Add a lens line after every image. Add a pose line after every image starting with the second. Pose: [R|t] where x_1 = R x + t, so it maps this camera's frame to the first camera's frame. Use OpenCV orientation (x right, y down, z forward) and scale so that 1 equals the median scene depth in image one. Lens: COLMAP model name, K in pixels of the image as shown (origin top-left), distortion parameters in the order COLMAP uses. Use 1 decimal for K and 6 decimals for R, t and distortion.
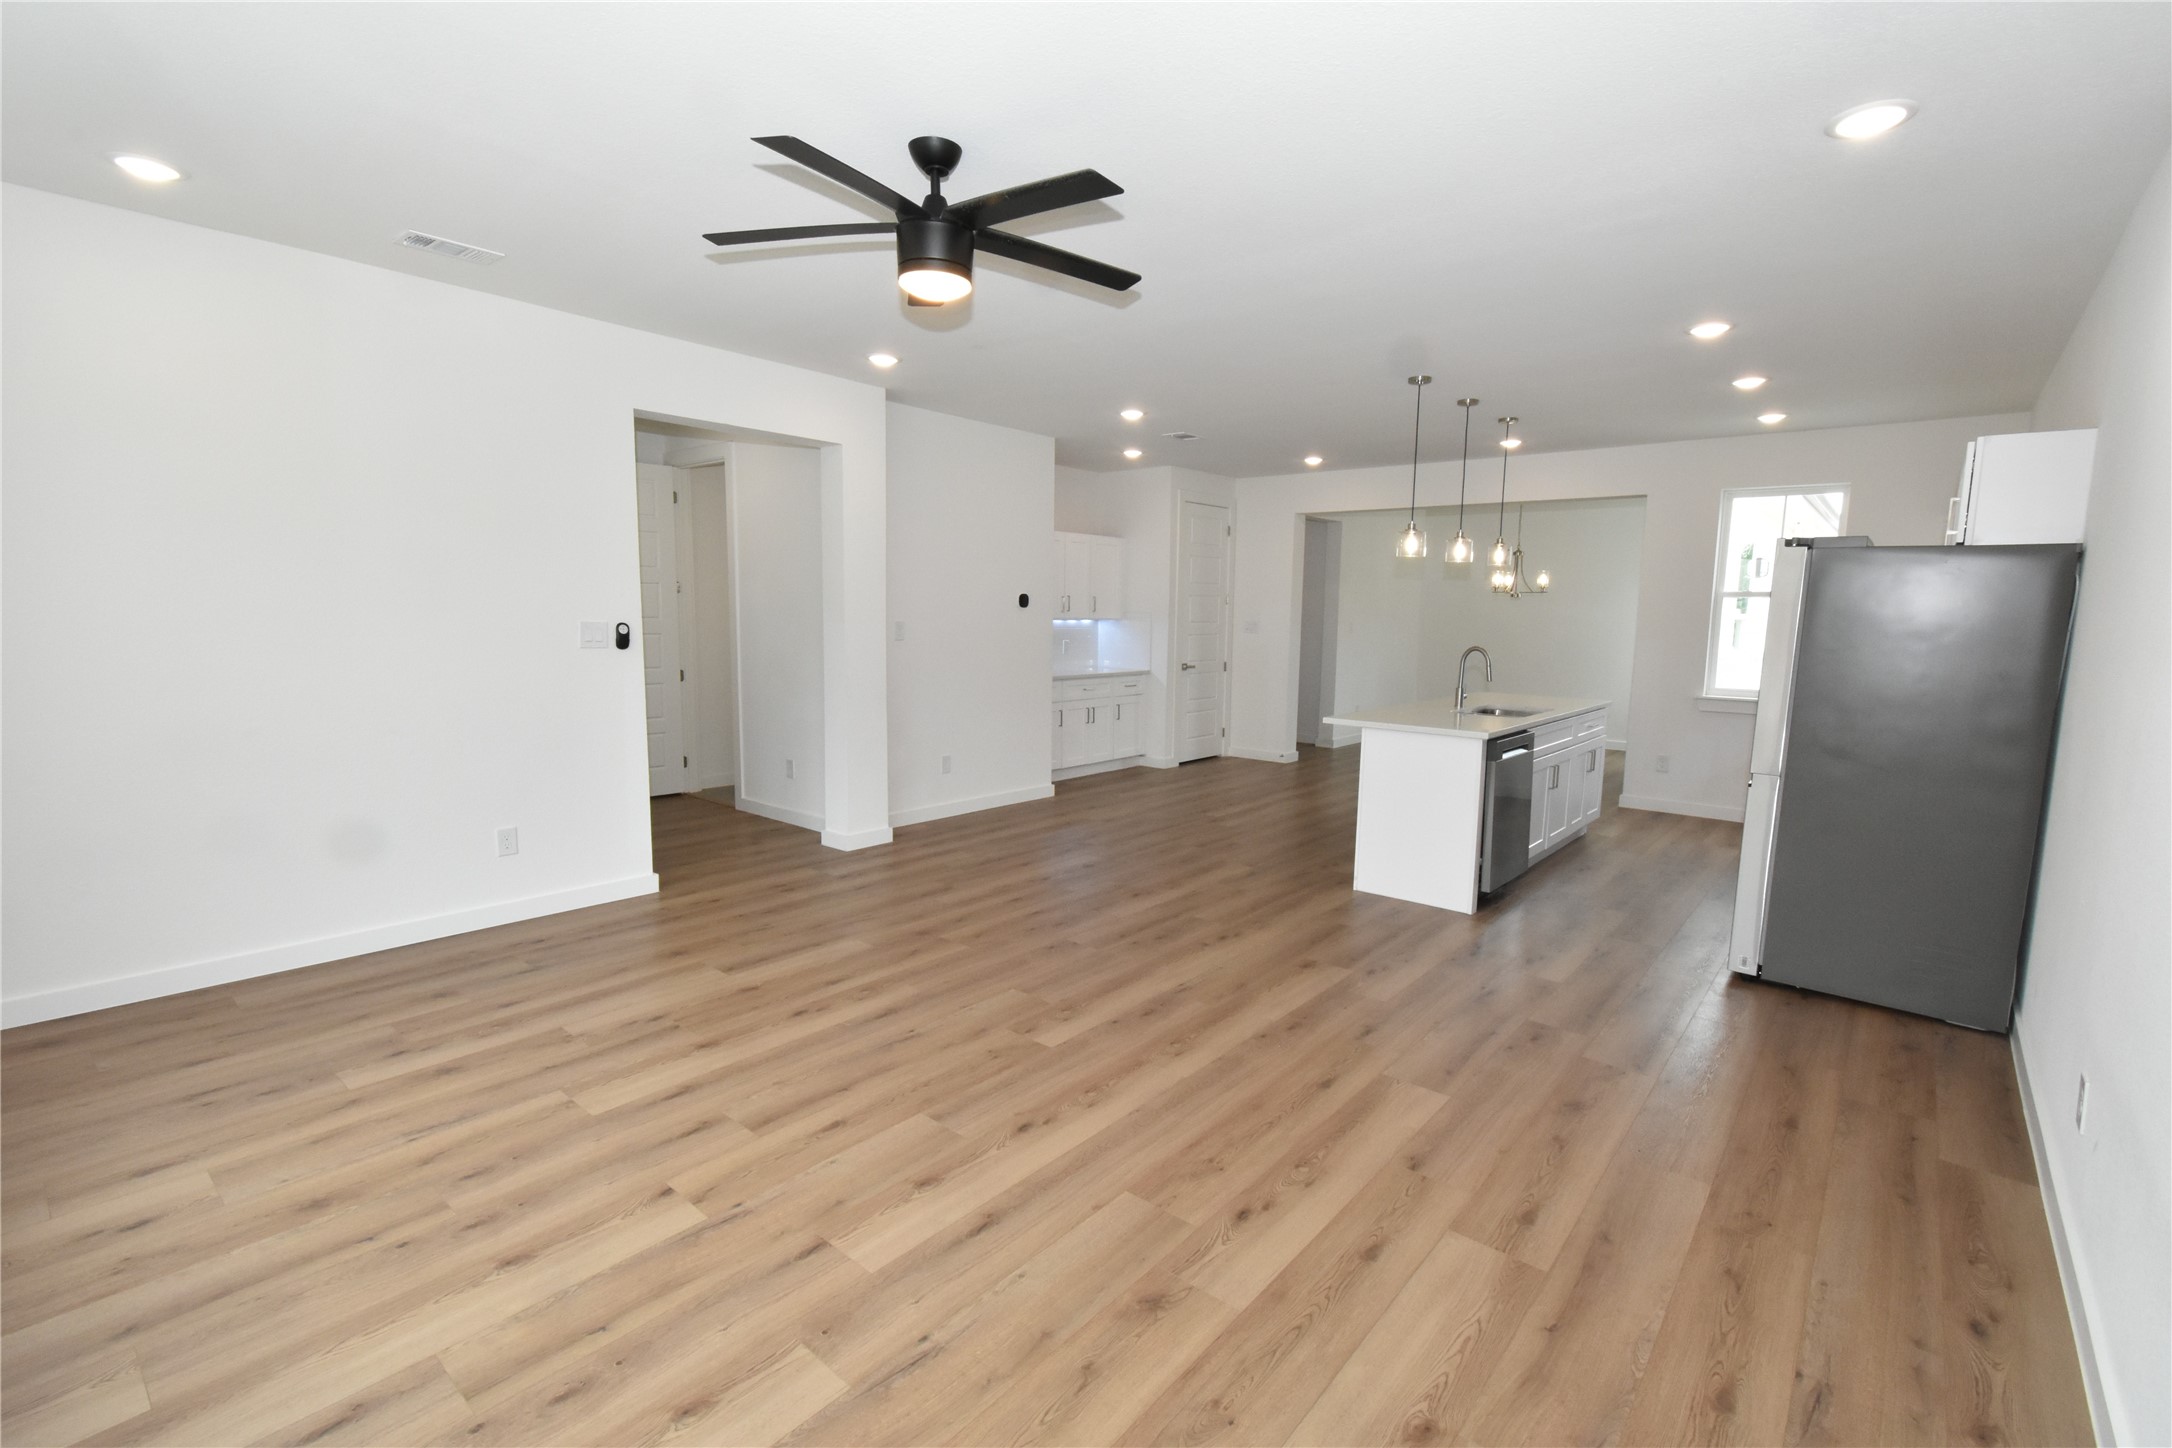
lens RADIAL K [[956.7, 0, 1088.3], [0, 956.7, 727.9], [0, 0, 1]] dist [0.013433, -0.006669]
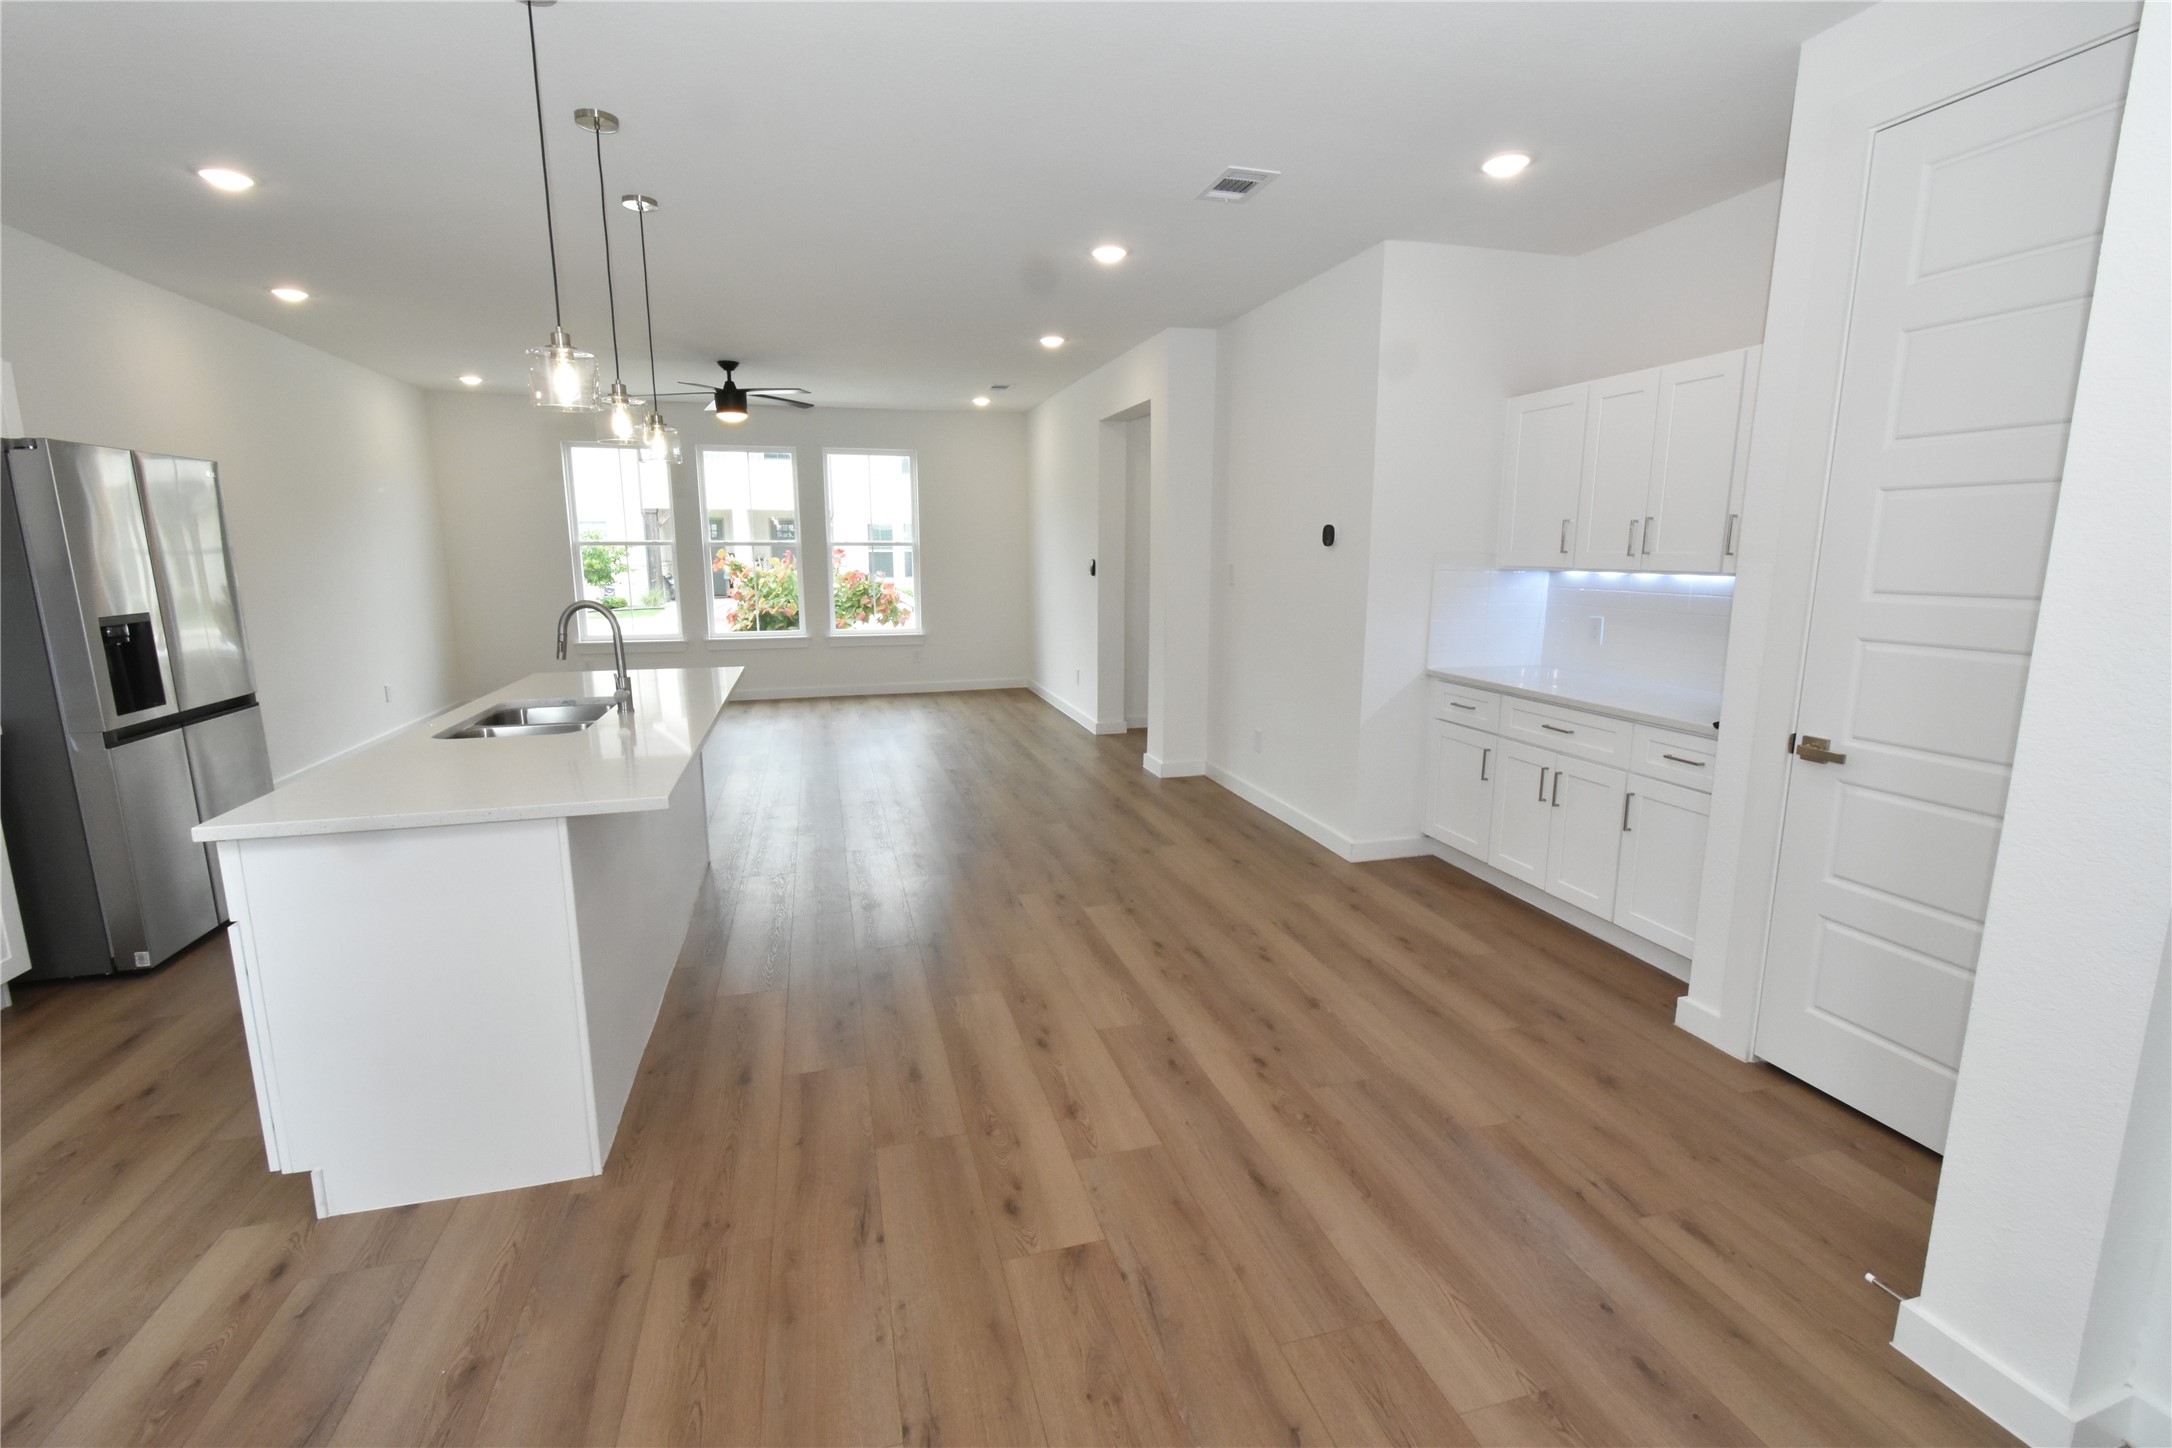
lens RADIAL K [[964.5, 0, 1088.0], [0, 964.5, 722.2], [0, 0, 1]] dist [0.011874, -0.005961]
pose [[-0.554655, 0.134718, -0.821102, 1.225885], [-0.114928, 0.964945, 0.235952, -0.314152], [0.824105, 0.225240, -0.519728, 2.664580]]
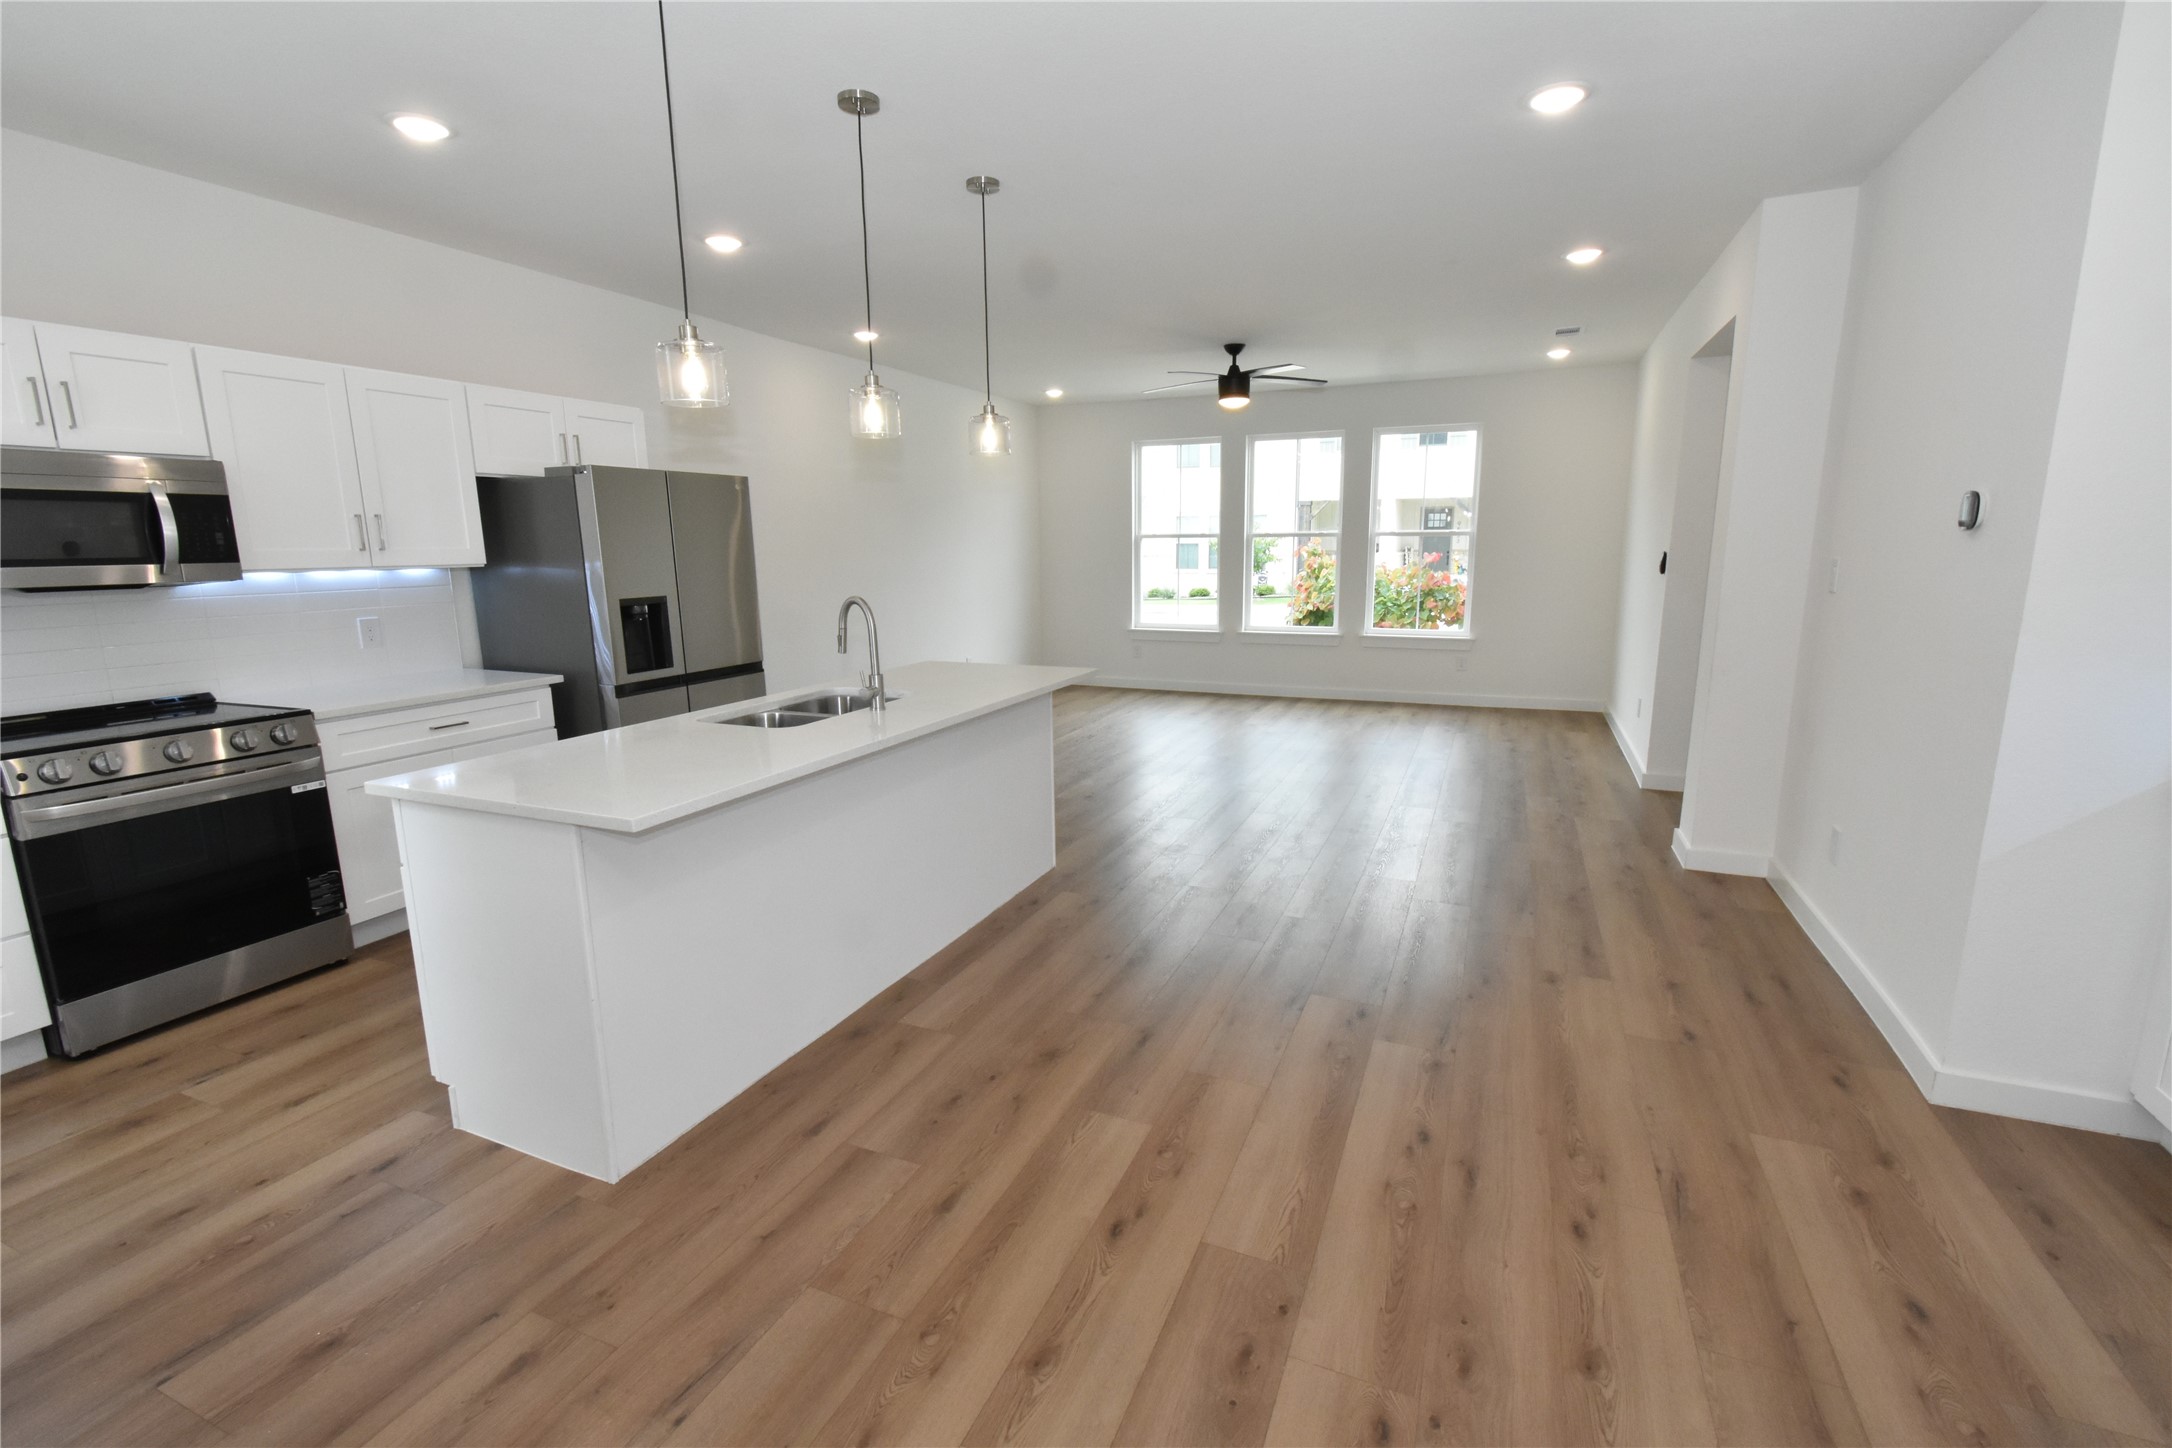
lens RADIAL K [[956.7, 0, 1088.3], [0, 956.7, 727.9], [0, 0, 1]] dist [0.013433, -0.006669]
pose [[-0.954455, 0.051848, -0.293816, 0.759451], [-0.043194, 0.950397, 0.308027, -0.328121], [0.295212, 0.306689, -0.904871, 2.704665]]
